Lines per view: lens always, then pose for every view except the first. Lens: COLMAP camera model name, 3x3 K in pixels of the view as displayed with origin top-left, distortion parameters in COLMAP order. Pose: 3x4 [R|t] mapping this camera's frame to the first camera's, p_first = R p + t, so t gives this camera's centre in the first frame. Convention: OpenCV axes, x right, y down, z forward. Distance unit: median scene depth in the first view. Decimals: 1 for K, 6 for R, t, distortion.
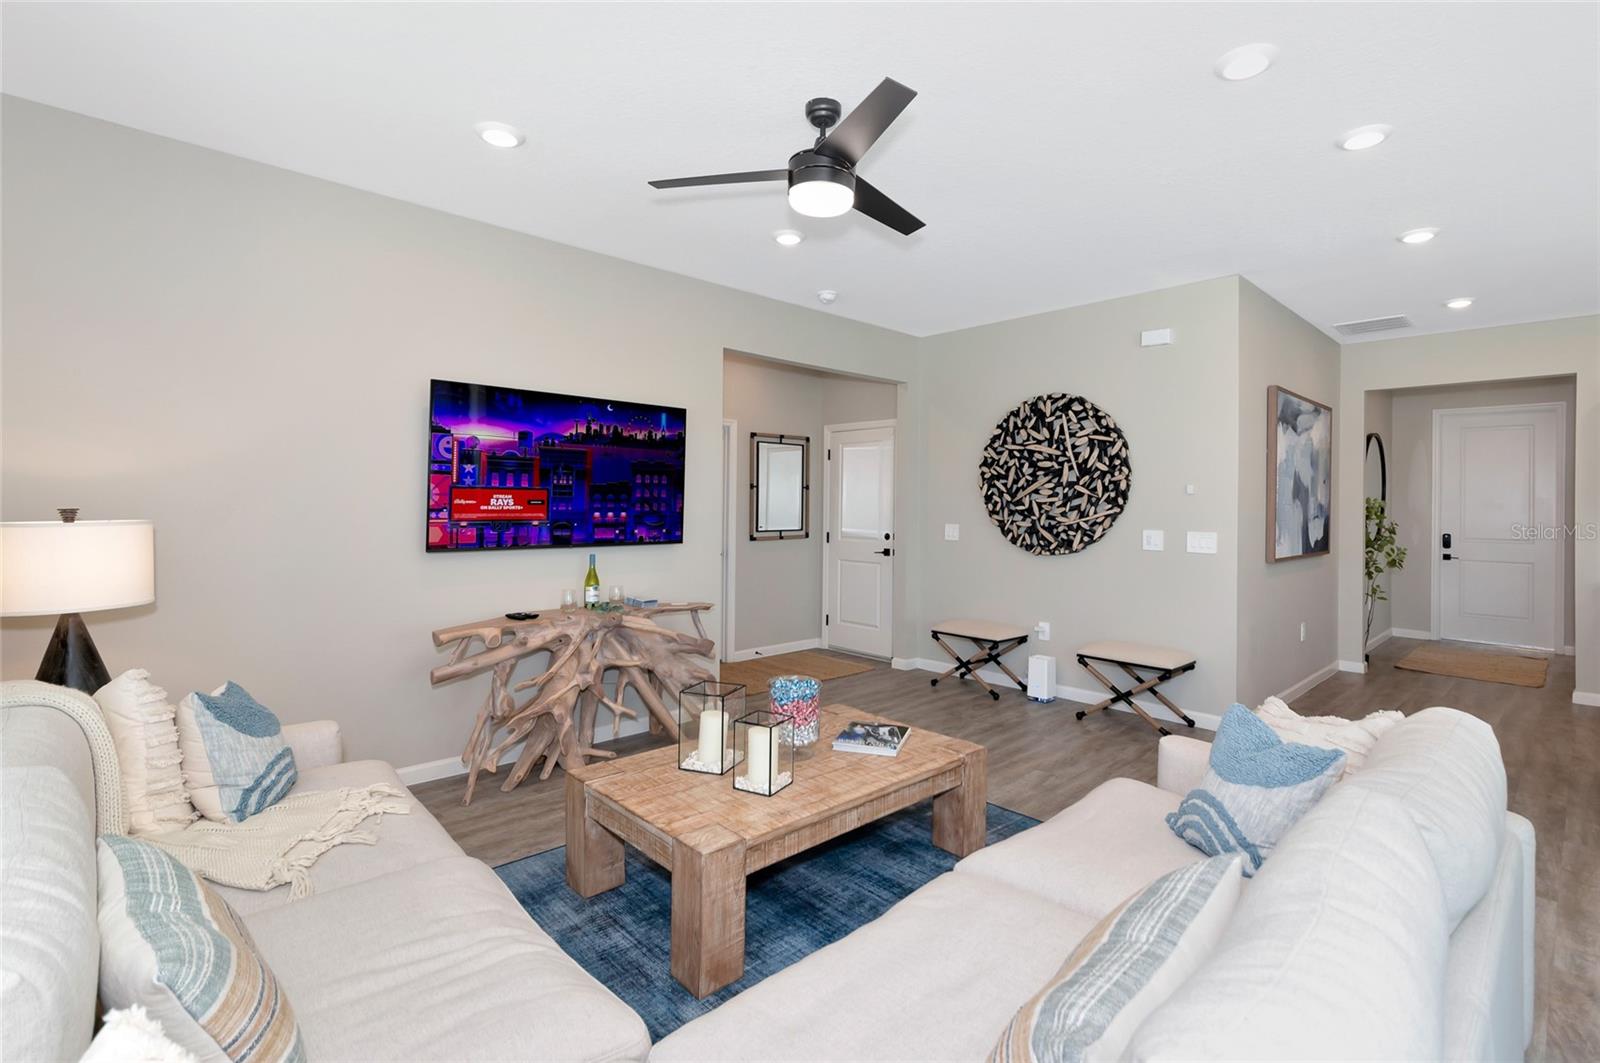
lens RADIAL K [[729.0, 0, 827.2], [0, 729.0, 506.1], [0, 0, 1]] dist [-0.002508, -0.000153]
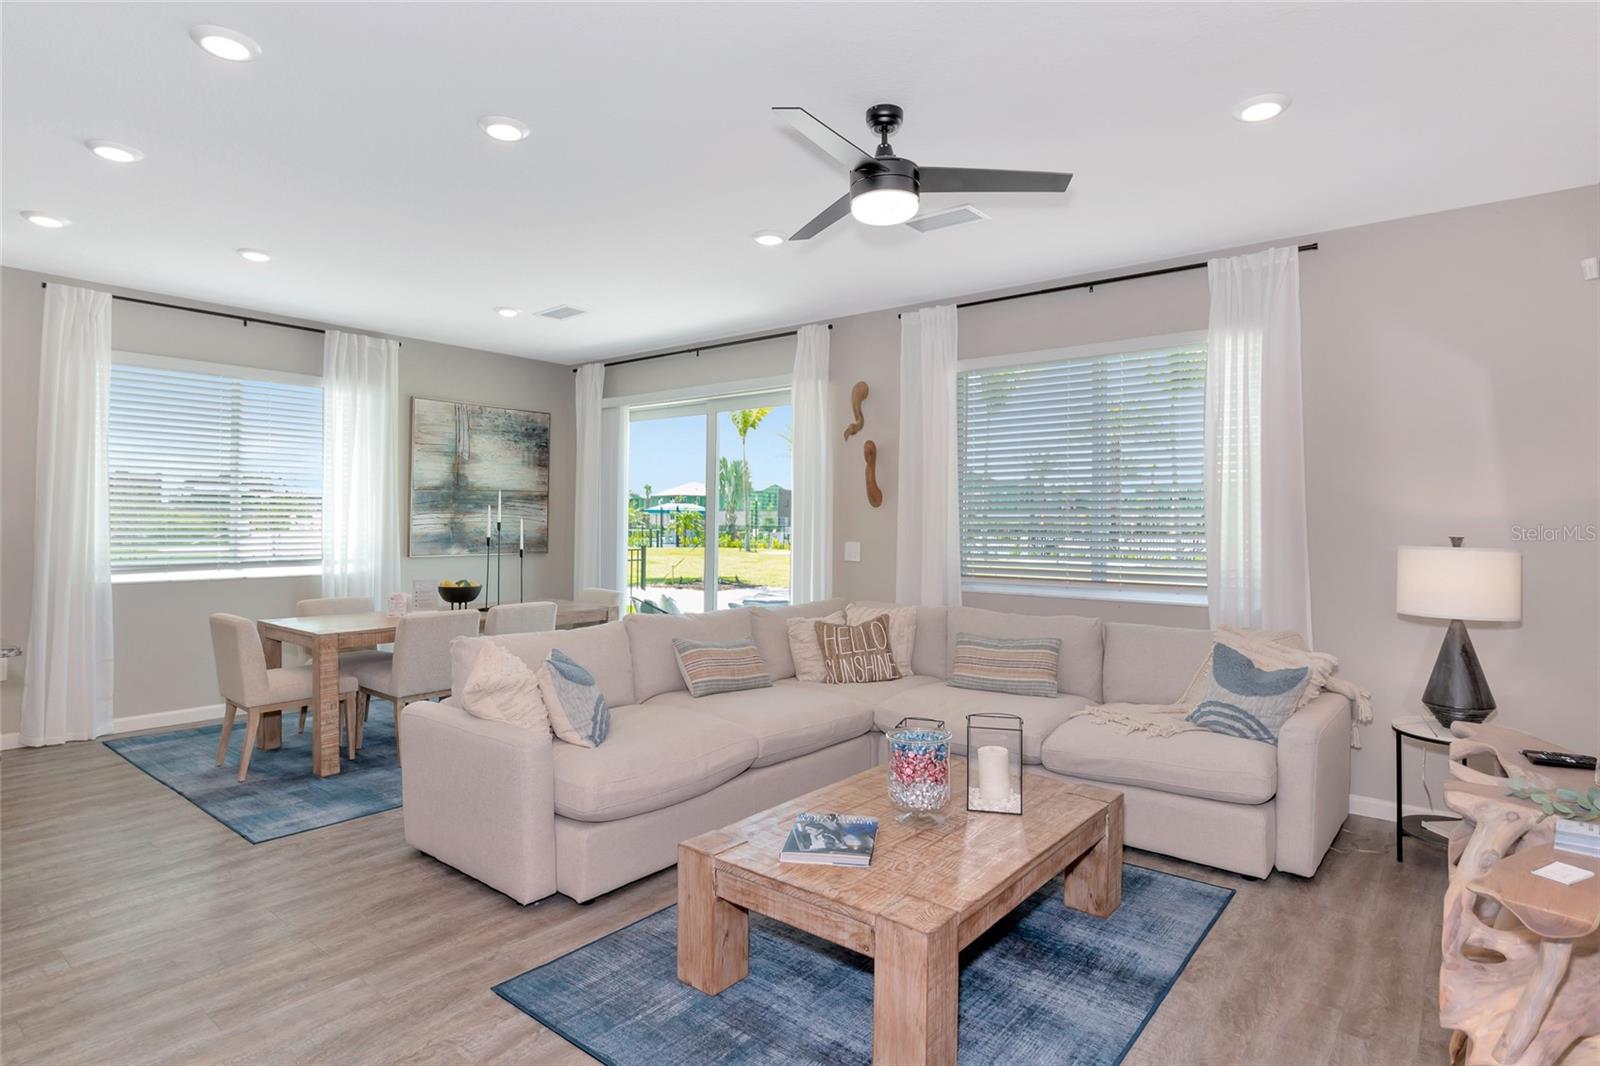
lens RADIAL K [[860.9, 0, 798.1], [0, 860.9, 512.4], [0, 0, 1]] dist [-0.002848, -0.001147]
pose [[-0.992500, -0.021500, -0.120338, 0.138206], [-0.020777, 0.999758, -0.007260, -0.002291], [0.120465, -0.004705, -0.992706, 1.239958]]
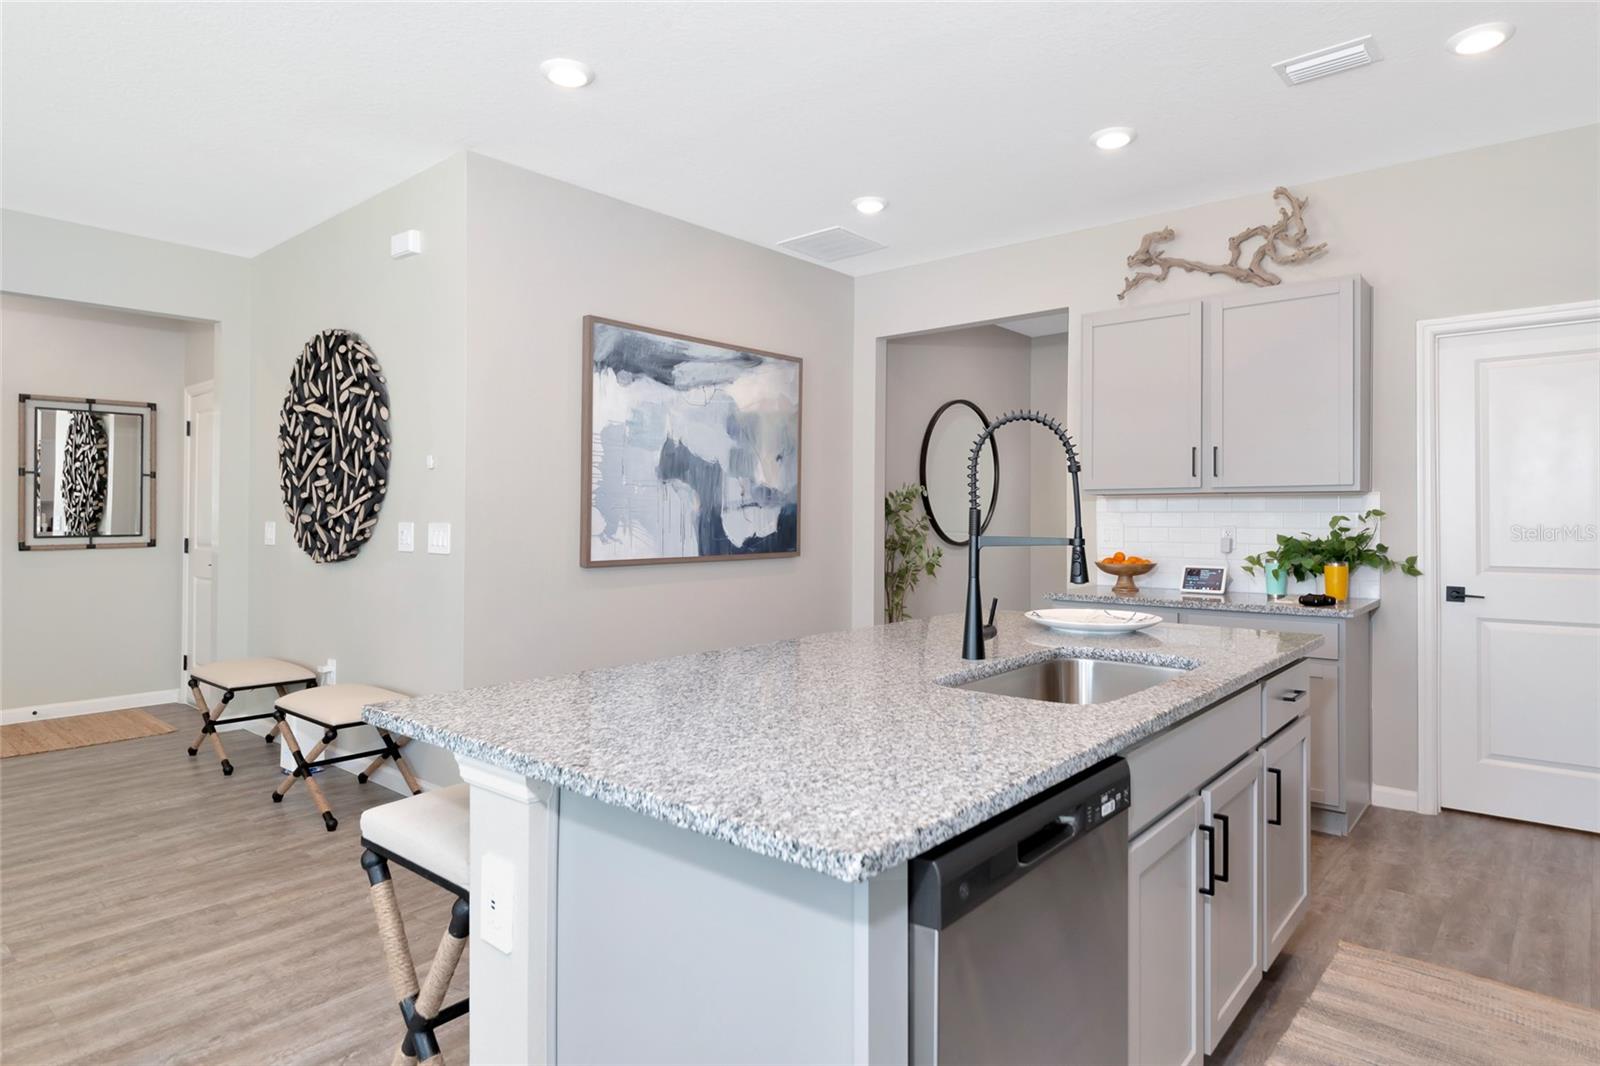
lens RADIAL K [[910.0, 0, 795.8], [0, 910.0, 504.5], [0, 0, 1]] dist [-0.005707, -0.000945]
pose [[0.995973, -0.009033, 0.089193, 0.807796], [0.010478, 0.999821, -0.015750, 0.036645], [-0.089035, 0.016621, 0.995890, 0.115915]]
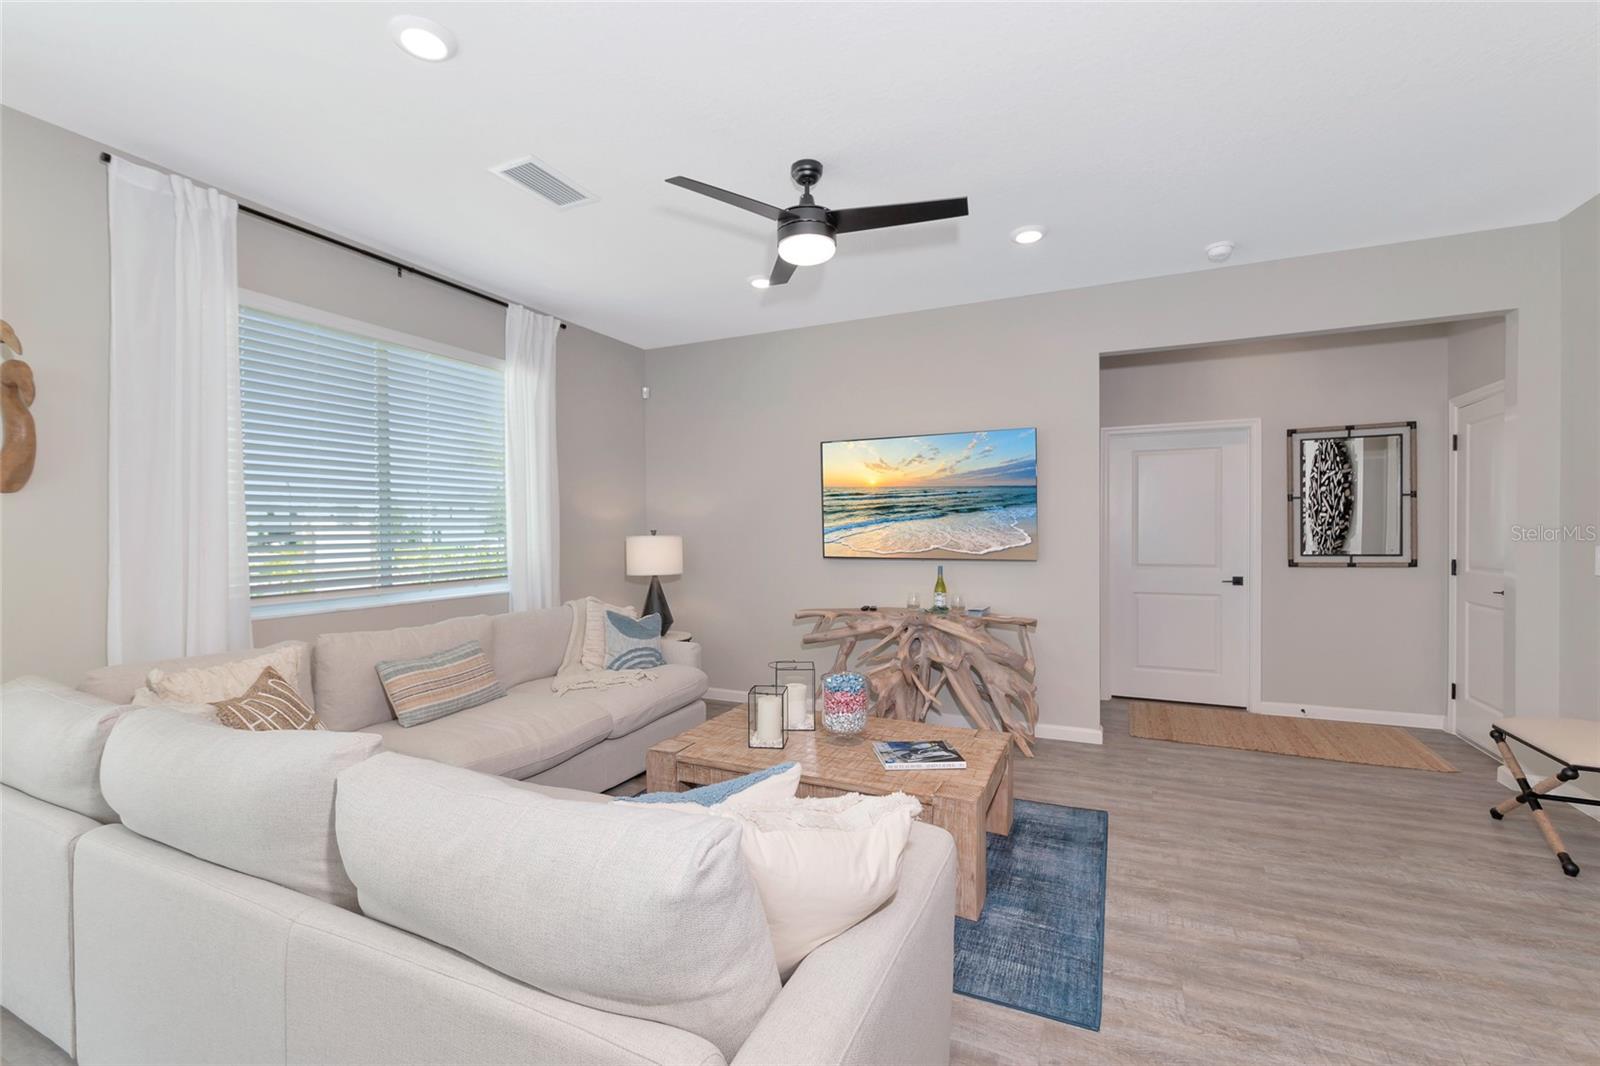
lens RADIAL K [[684.7, 0, 800.2], [0, 684.7, 538.3], [0, 0, 1]] dist [-0.009044, 0.000320]
pose [[0.362431, -0.003984, -0.932002, 0.573588], [0.008736, 0.999961, -0.000877, 0.018622], [0.931970, -0.007824, 0.362452, 0.349695]]
